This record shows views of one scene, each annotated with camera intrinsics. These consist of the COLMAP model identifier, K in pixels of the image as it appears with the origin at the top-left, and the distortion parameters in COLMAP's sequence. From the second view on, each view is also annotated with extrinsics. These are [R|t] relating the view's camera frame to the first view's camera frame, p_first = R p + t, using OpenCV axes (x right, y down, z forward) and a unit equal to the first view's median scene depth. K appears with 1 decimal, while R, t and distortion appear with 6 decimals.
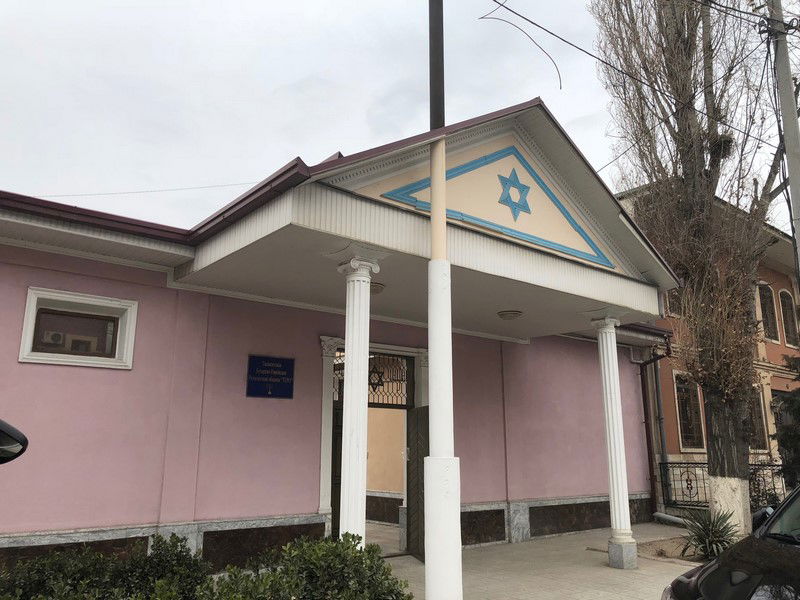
lens RADIAL K [[644.4, 0, 400.0], [0, 644.4, 300.0], [0, 0, 1]] dist [0.009909, 0.005673]
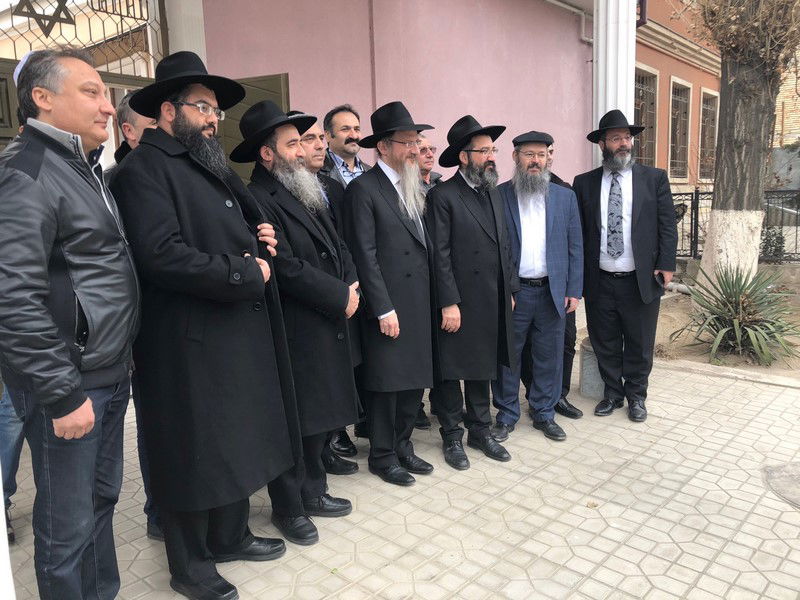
lens RADIAL K [[644.4, 0, 400.0], [0, 644.4, 300.0], [0, 0, 1]] dist [0.009909, 0.005673]
pose [[0.982636, -0.071924, 0.171038, 0.079679], [0.003541, 0.928916, 0.370274, 0.127018], [-0.185512, -0.363239, 0.913041, 0.478112]]
